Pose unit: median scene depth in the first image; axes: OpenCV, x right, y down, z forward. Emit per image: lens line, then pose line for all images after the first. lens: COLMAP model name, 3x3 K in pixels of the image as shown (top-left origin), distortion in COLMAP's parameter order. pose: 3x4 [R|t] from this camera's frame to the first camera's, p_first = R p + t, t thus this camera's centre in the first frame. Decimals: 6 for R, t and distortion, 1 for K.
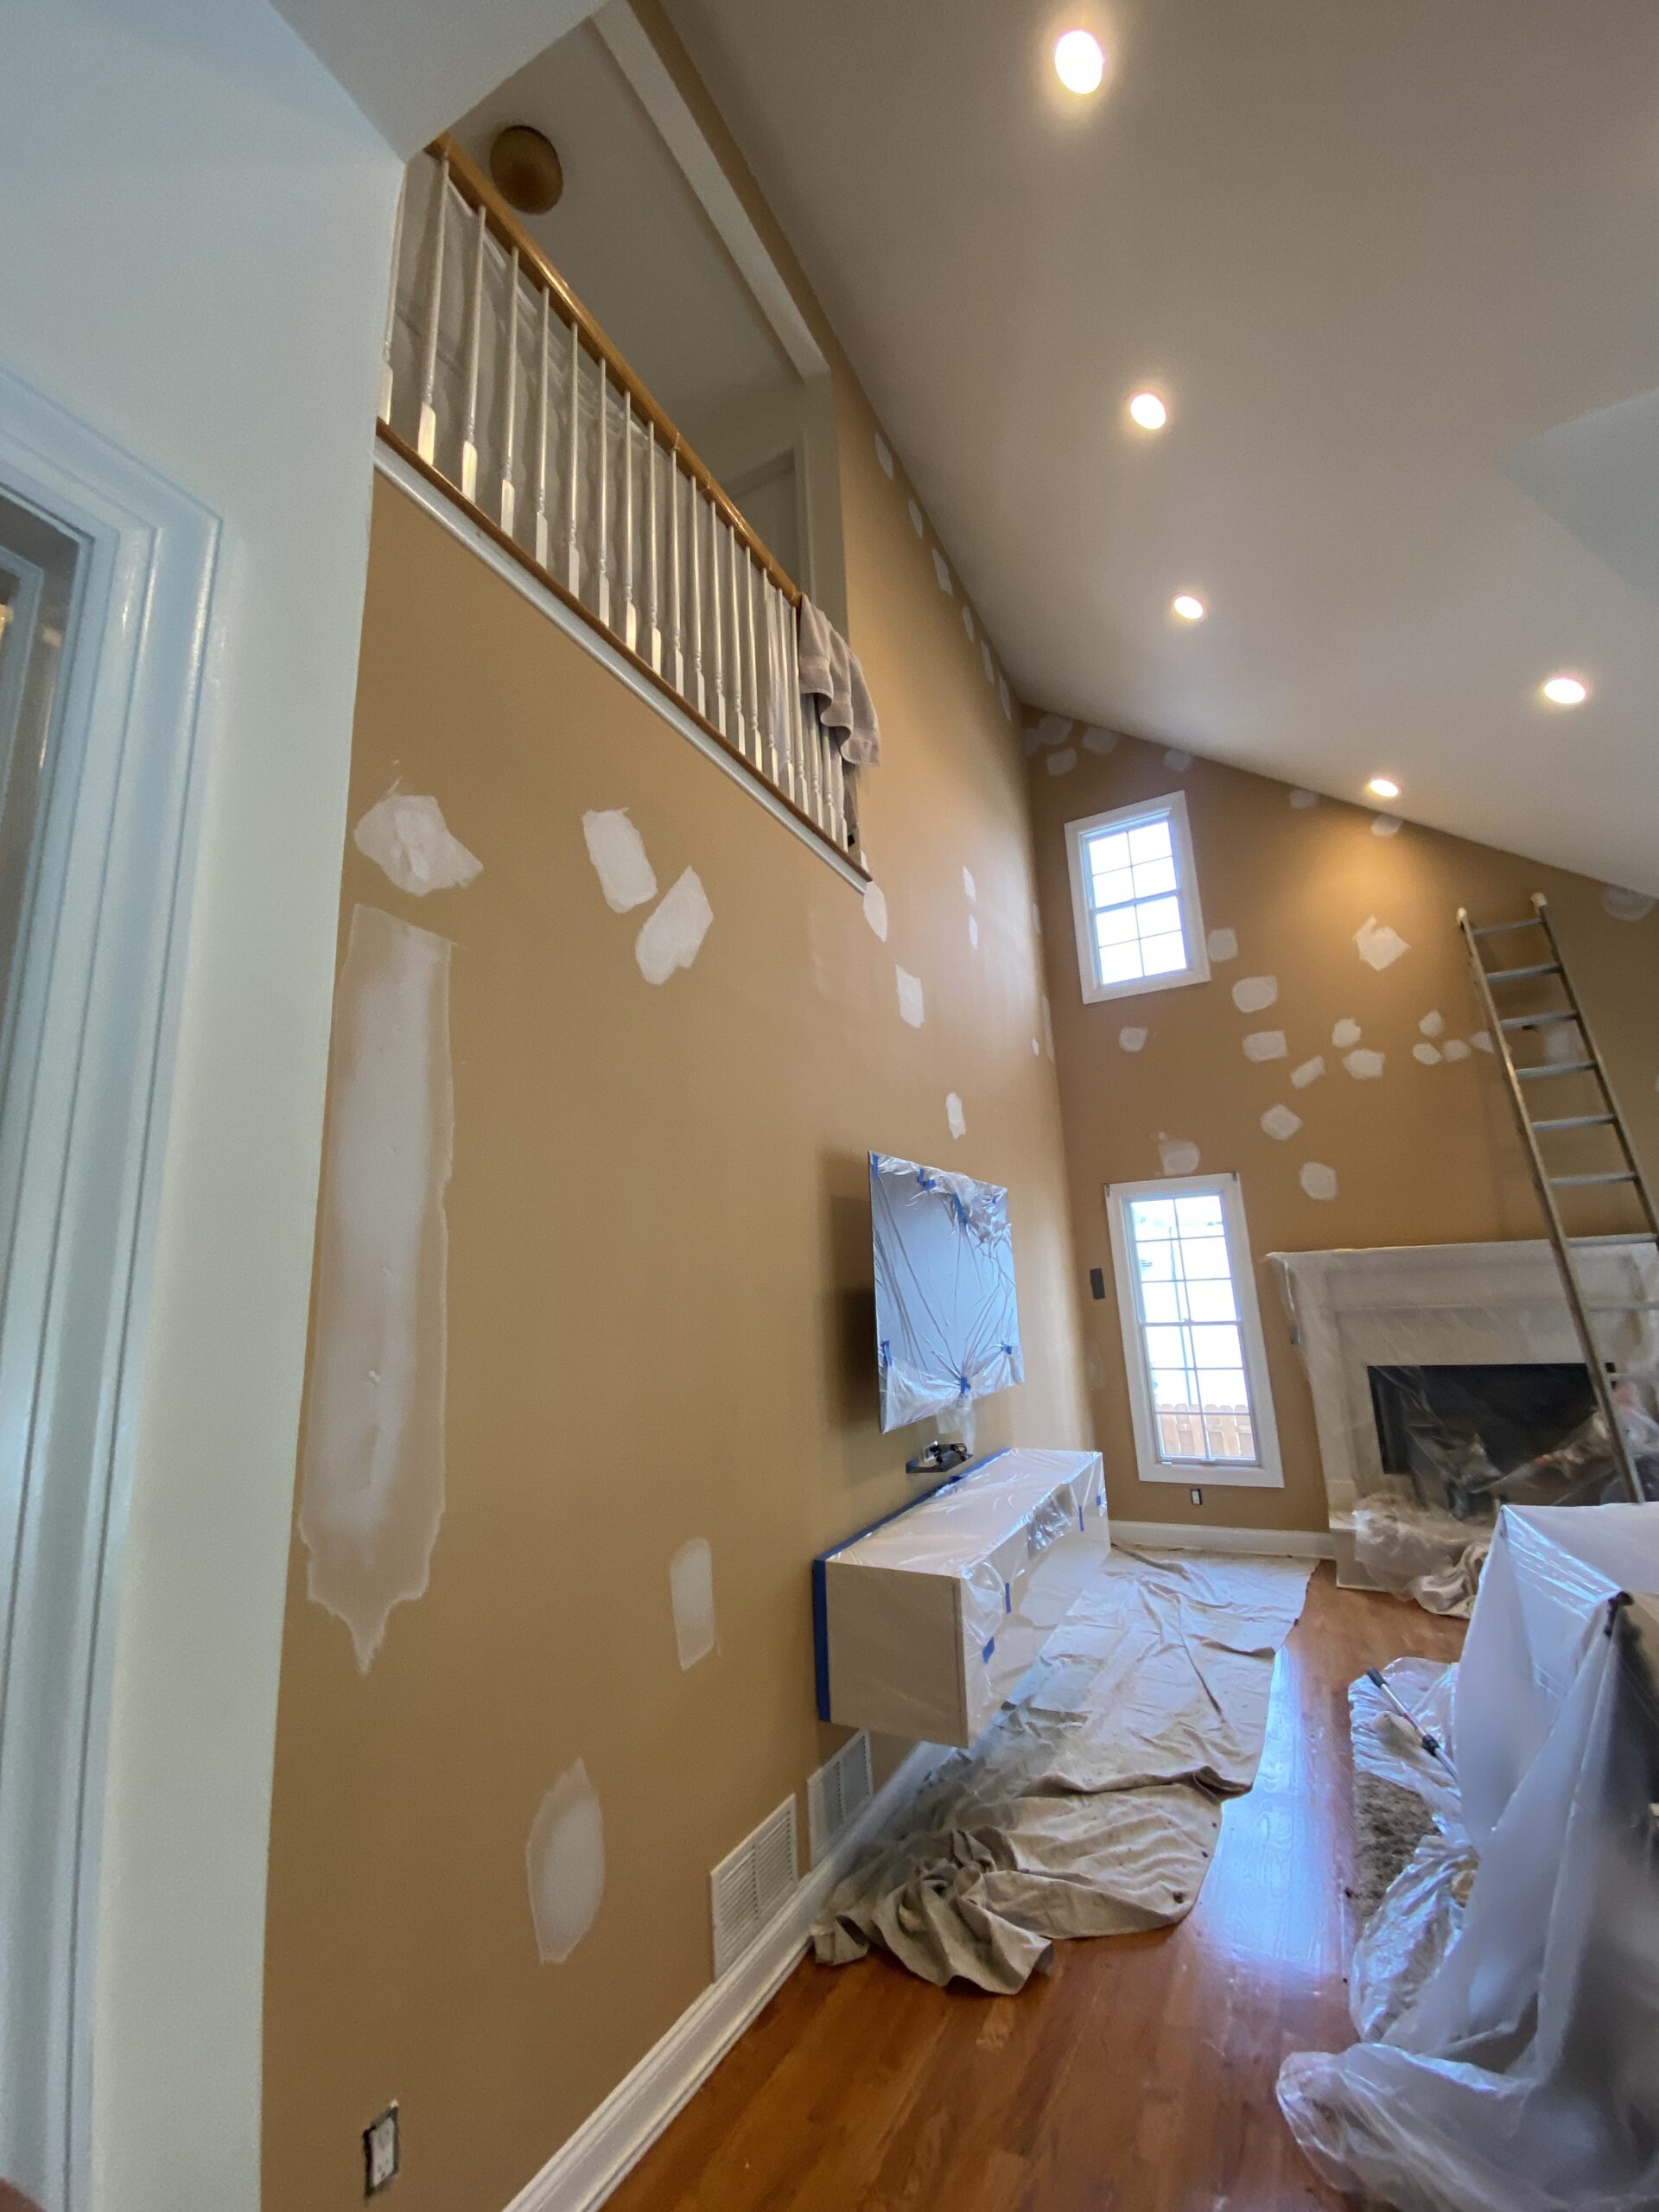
lens RADIAL K [[897.4, 0, 832.6], [0, 897.4, 1099.5], [0, 0, 1]] dist [-0.000669, -0.000200]
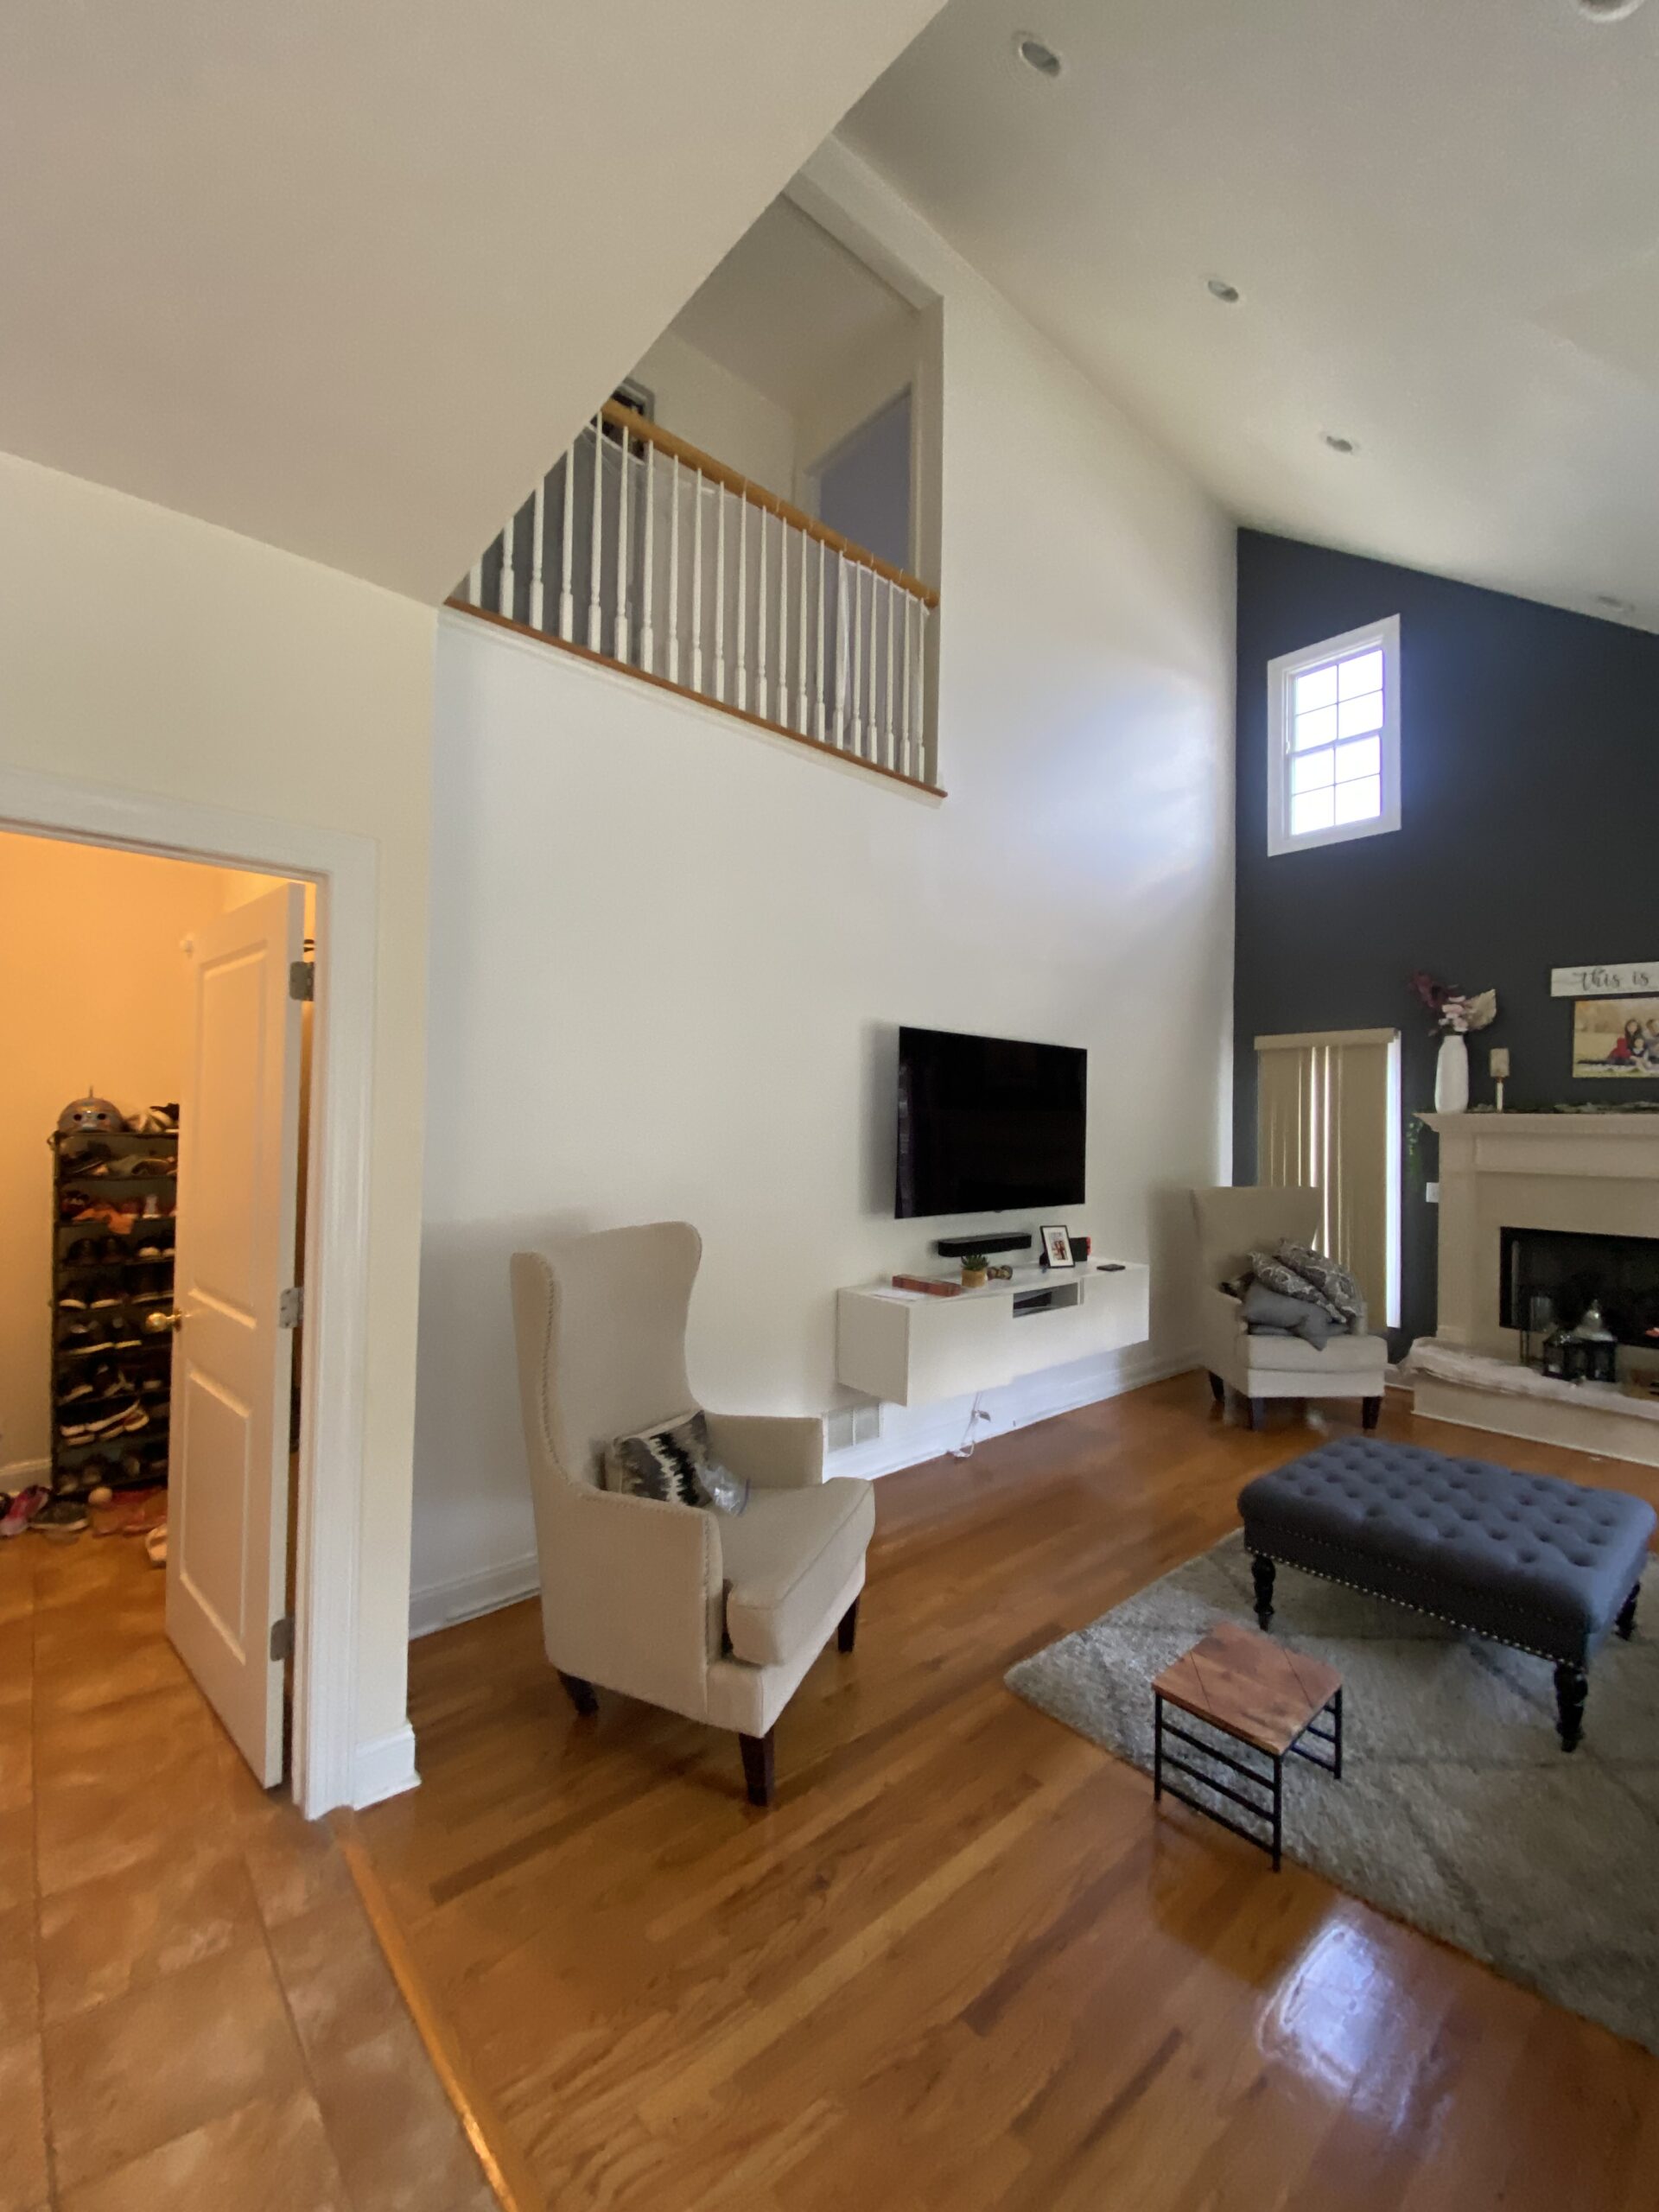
lens RADIAL K [[897.4, 0, 811.0], [0, 897.4, 1106.0], [0, 0, 1]] dist [-0.000669, -0.000200]
pose [[0.927060, 0.054780, -0.370888, 0.196947], [0.020930, 0.980163, 0.197084, -0.043018], [0.374327, -0.190472, 0.907524, -0.150285]]
